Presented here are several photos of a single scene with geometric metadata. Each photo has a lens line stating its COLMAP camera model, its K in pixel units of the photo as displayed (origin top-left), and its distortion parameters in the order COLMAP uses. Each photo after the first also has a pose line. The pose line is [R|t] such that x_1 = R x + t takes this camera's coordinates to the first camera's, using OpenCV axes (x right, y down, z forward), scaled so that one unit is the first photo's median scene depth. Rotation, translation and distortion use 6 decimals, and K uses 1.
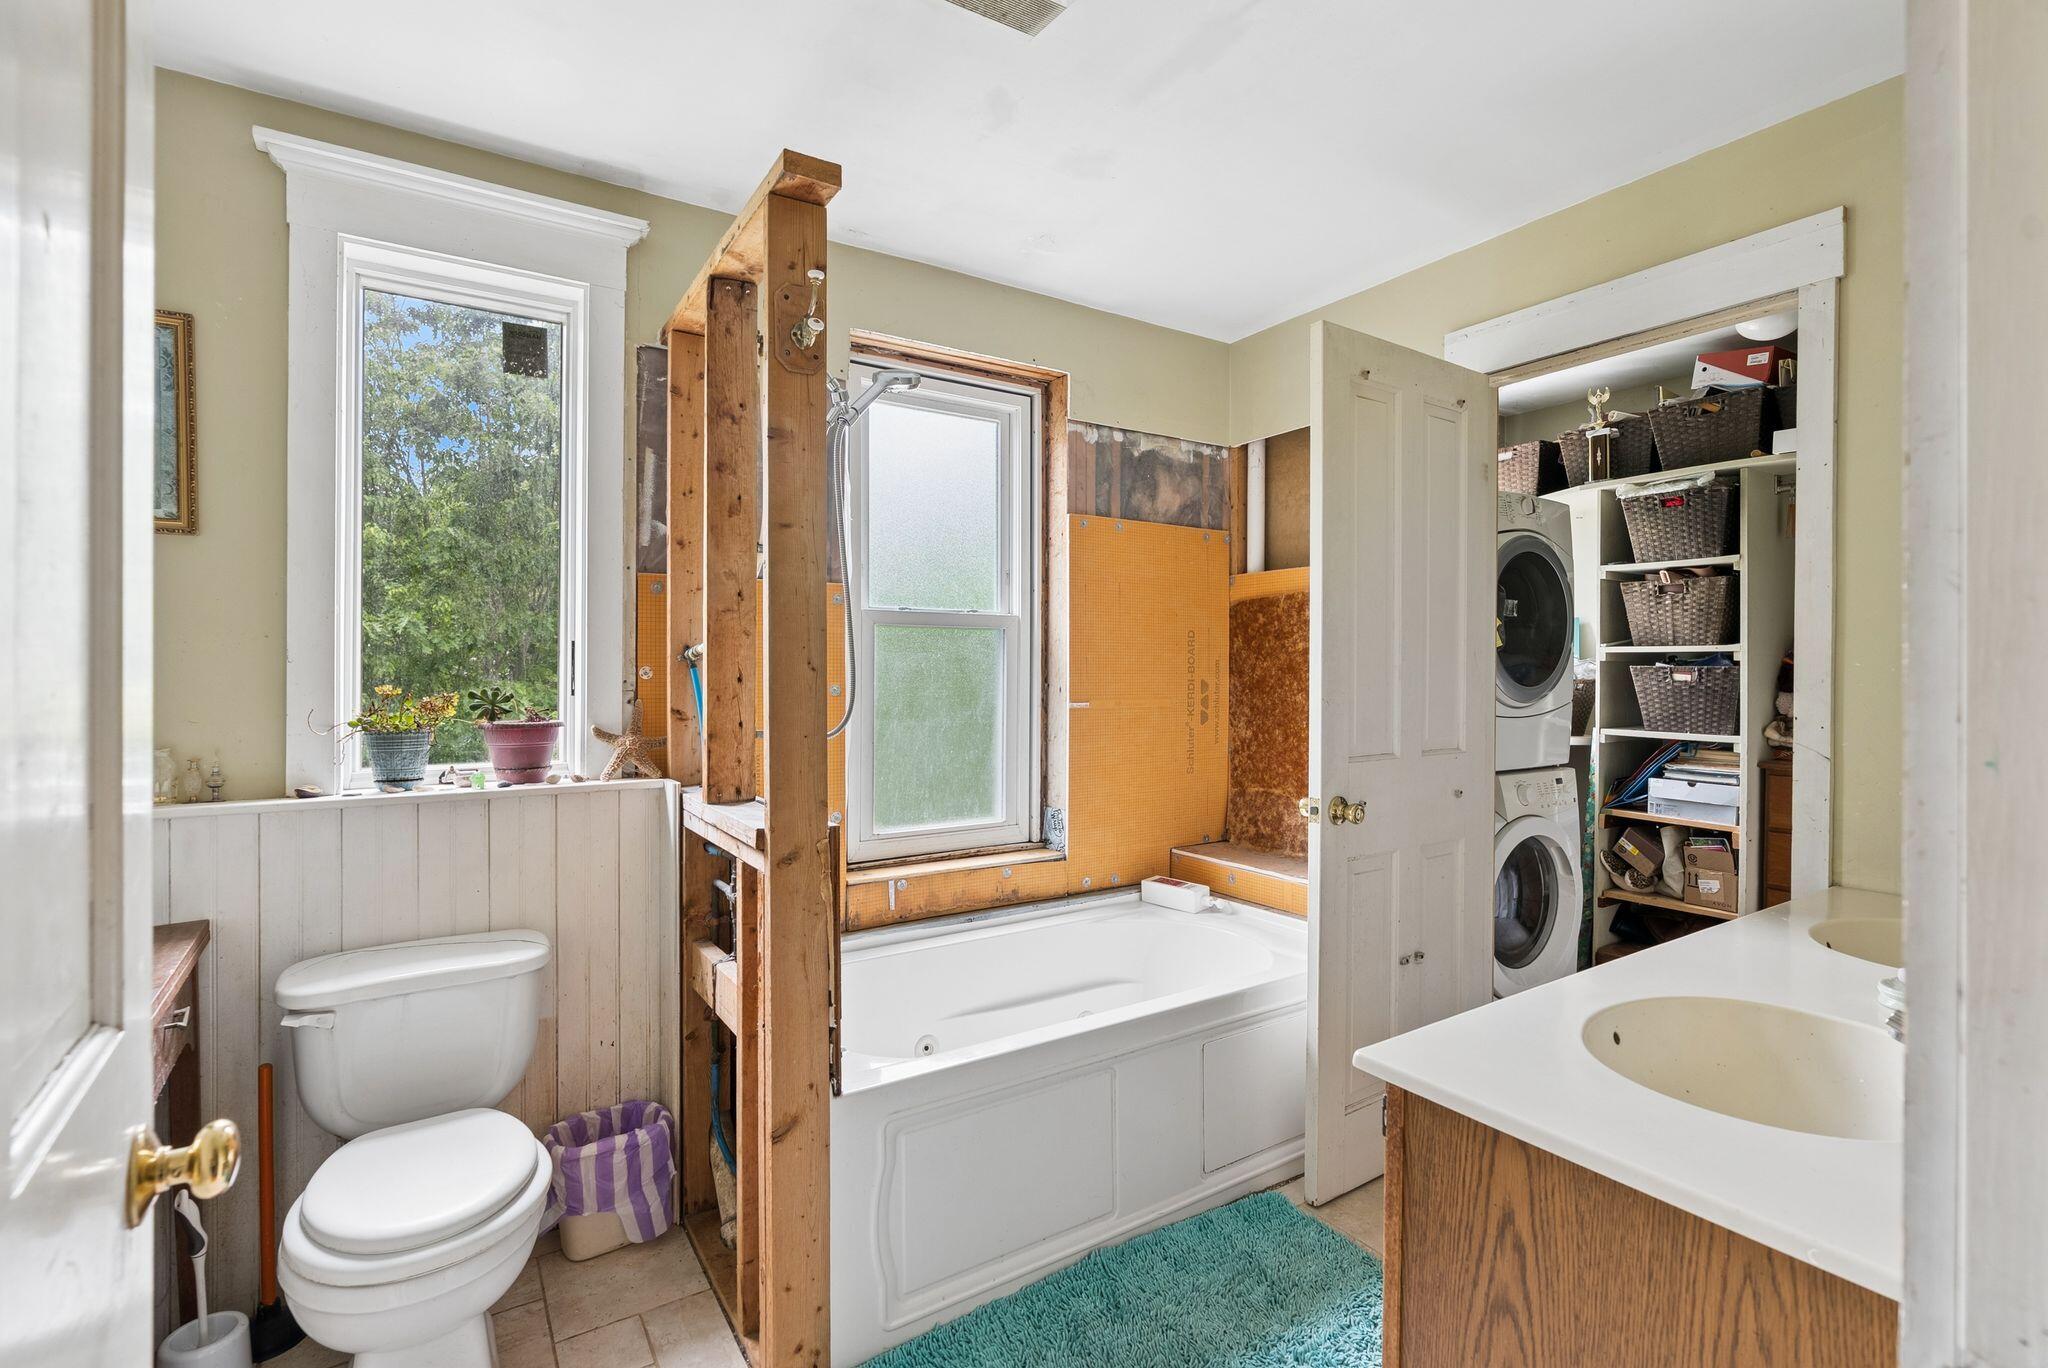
lens RADIAL K [[930.1, 0, 1015.3], [0, 930.1, 665.3], [0, 0, 1]] dist [-0.003572, -0.000258]
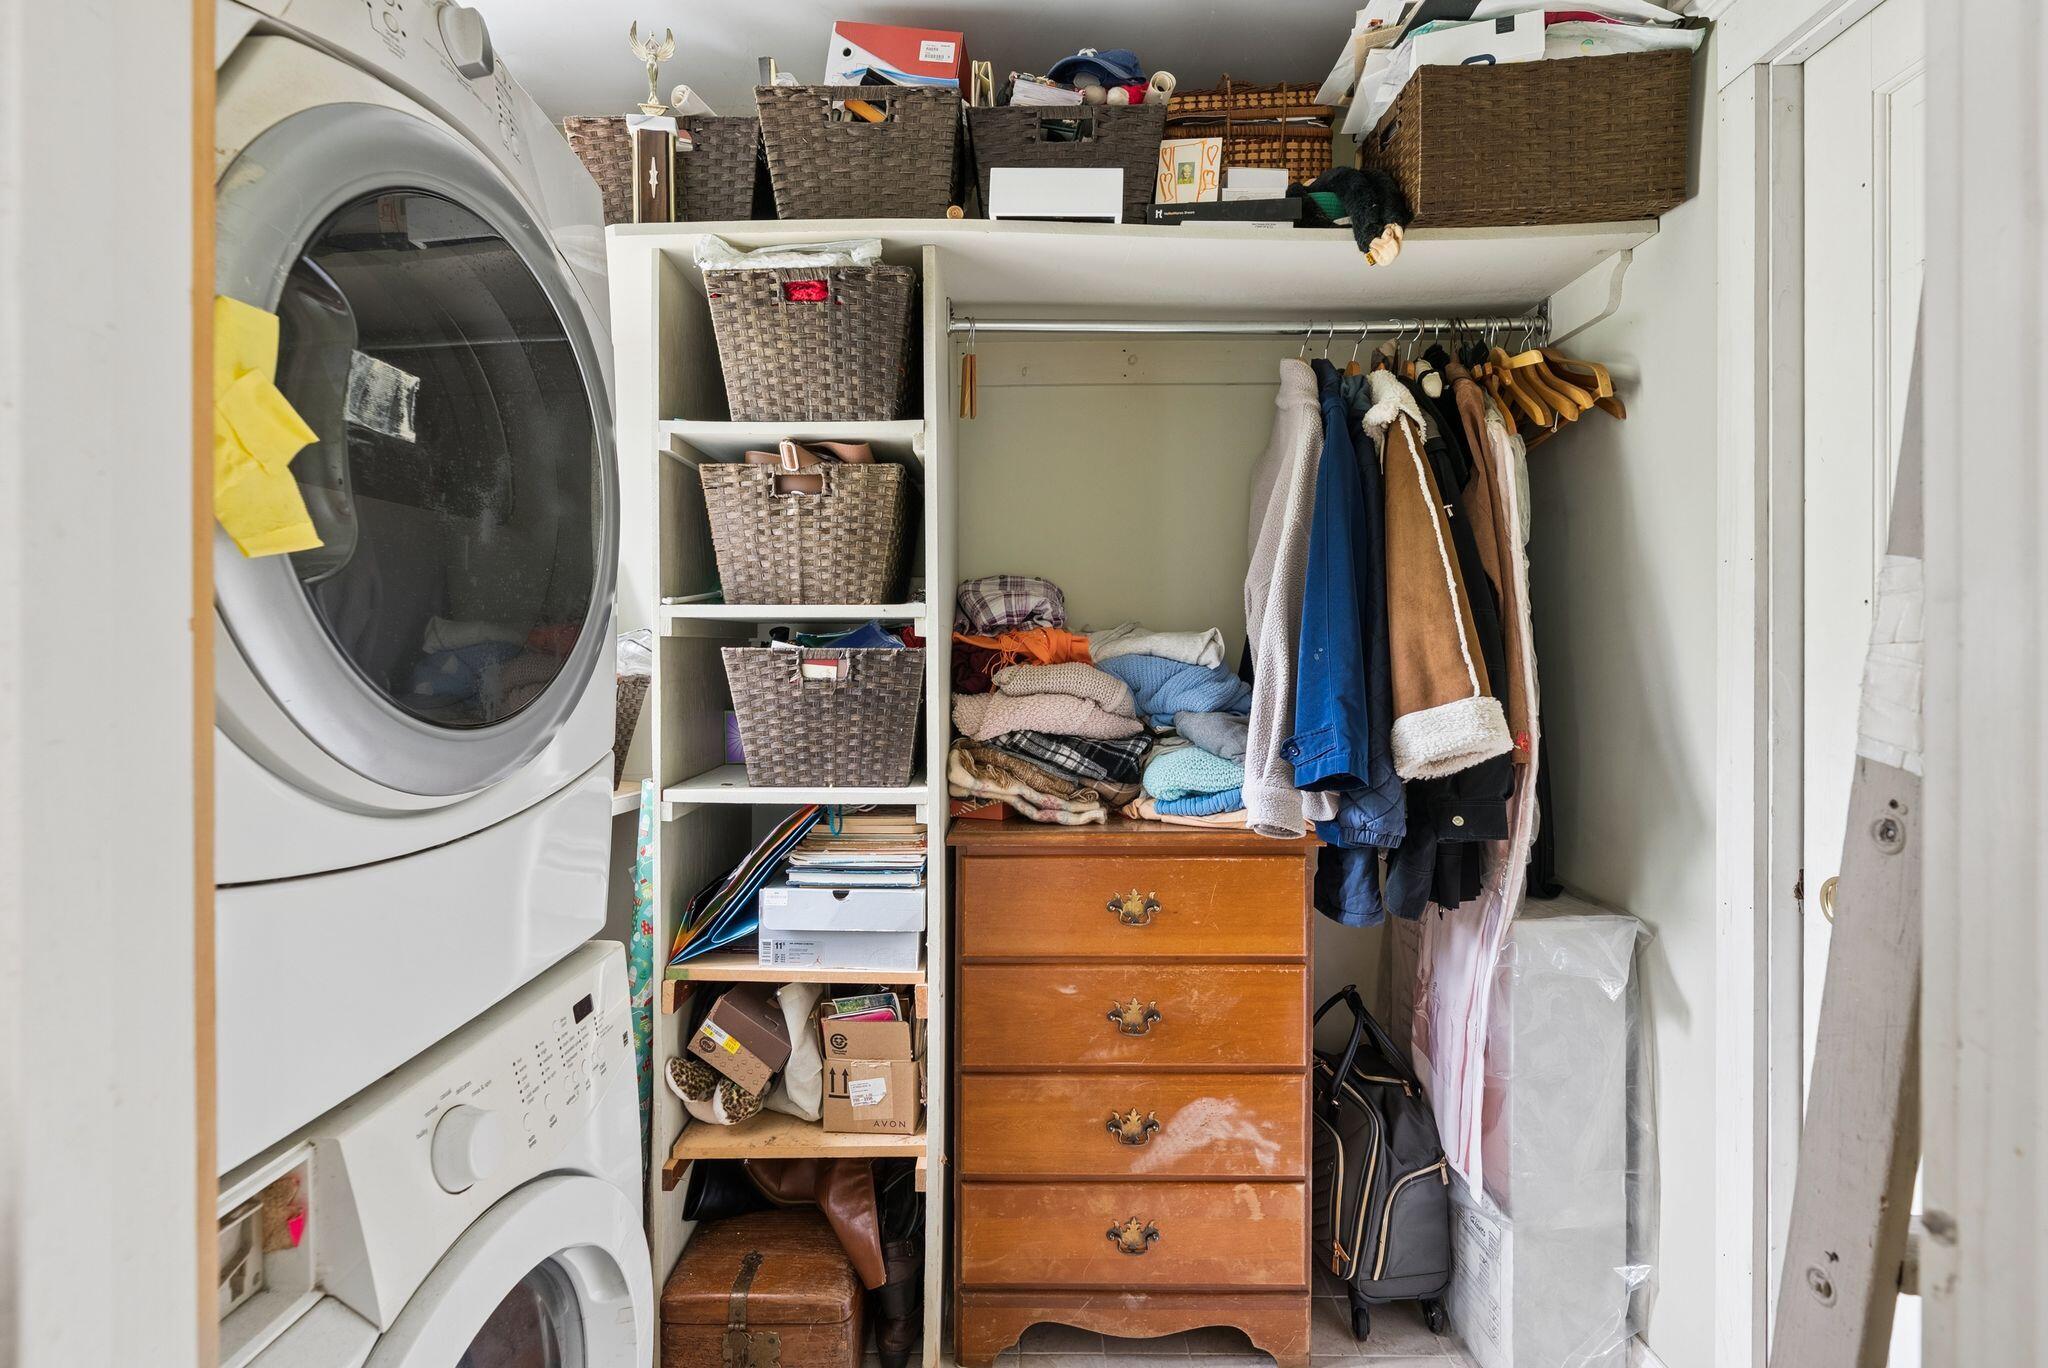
lens RADIAL K [[930.1, 0, 1015.3], [0, 930.1, 665.3], [0, 0, 1]] dist [-0.003572, -0.000258]
pose [[0.555962, -0.016447, 0.831045, 0.371473], [0.000409, 0.999810, 0.019513, 0.000669], [-0.831208, -0.010509, 0.555863, 0.641295]]
